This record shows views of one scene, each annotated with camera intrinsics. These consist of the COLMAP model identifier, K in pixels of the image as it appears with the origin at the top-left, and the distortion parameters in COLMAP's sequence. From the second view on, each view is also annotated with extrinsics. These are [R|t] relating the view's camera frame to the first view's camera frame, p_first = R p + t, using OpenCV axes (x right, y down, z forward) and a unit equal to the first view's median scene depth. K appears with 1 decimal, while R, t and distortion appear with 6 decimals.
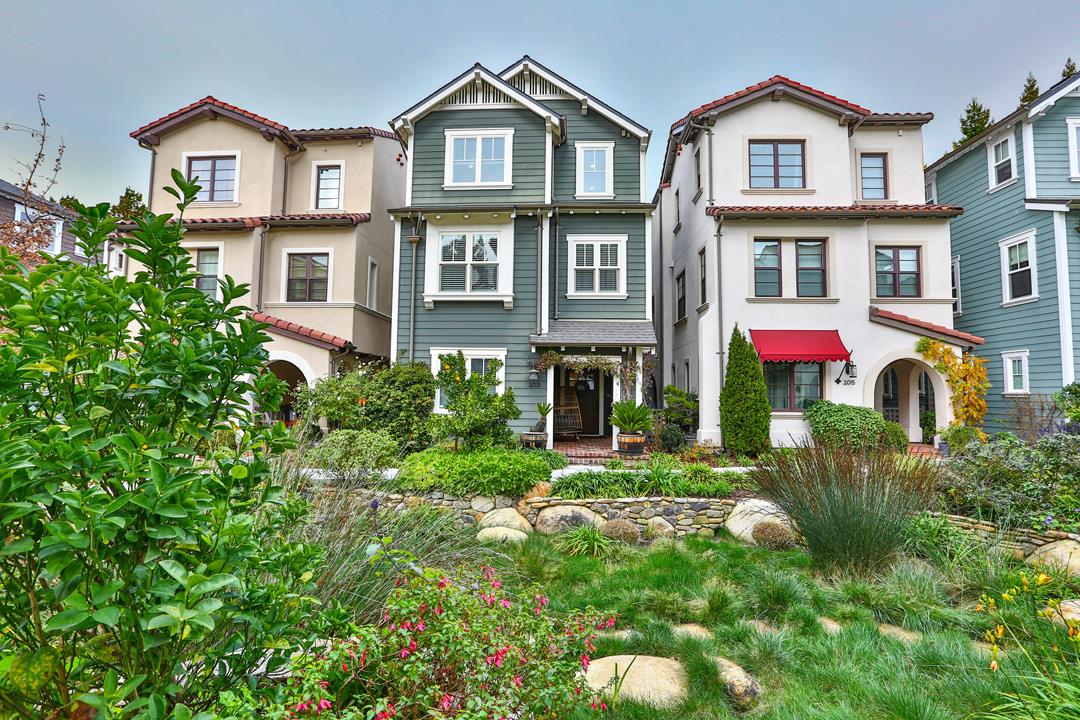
lens RADIAL K [[489.8, 0, 520.0], [0, 489.8, 346.0], [0, 0, 1]] dist [-0.051618, 0.000729]
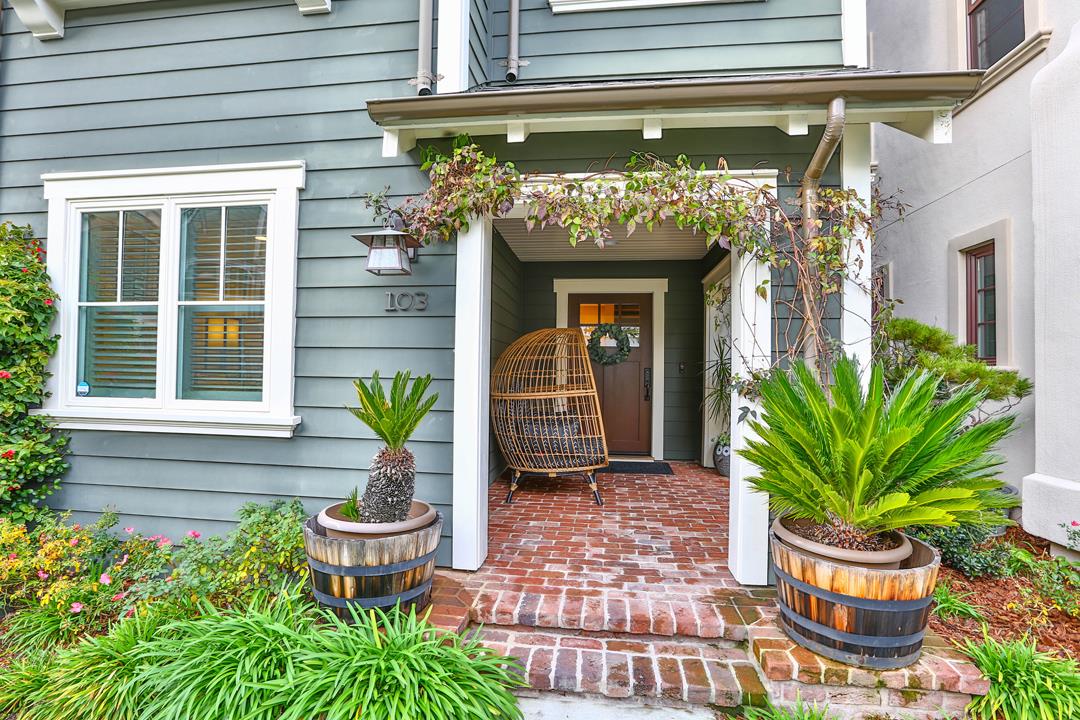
lens RADIAL K [[524.6, 0, 541.3], [0, 524.6, 359.7], [0, 0, 1]] dist [-0.045377, 0.014030]
pose [[0.999818, -0.004366, -0.018570, 0.099021], [0.005482, 0.998155, 0.060478, 0.091211], [0.018271, -0.060568, 0.997997, 0.726162]]
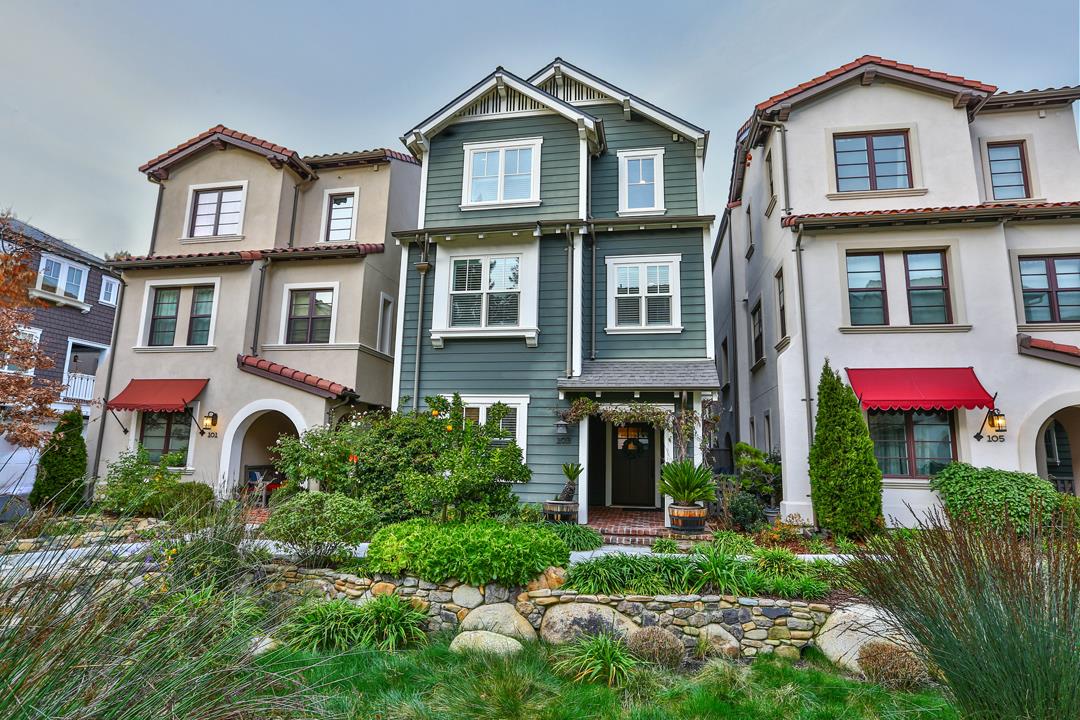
lens RADIAL K [[524.6, 0, 541.3], [0, 524.6, 359.7], [0, 0, 1]] dist [-0.045377, 0.014030]
pose [[0.994016, -0.010877, -0.108690, 0.085423], [0.000032, 0.995059, -0.099288, 0.032744], [0.109233, 0.098691, 0.989105, 0.140701]]
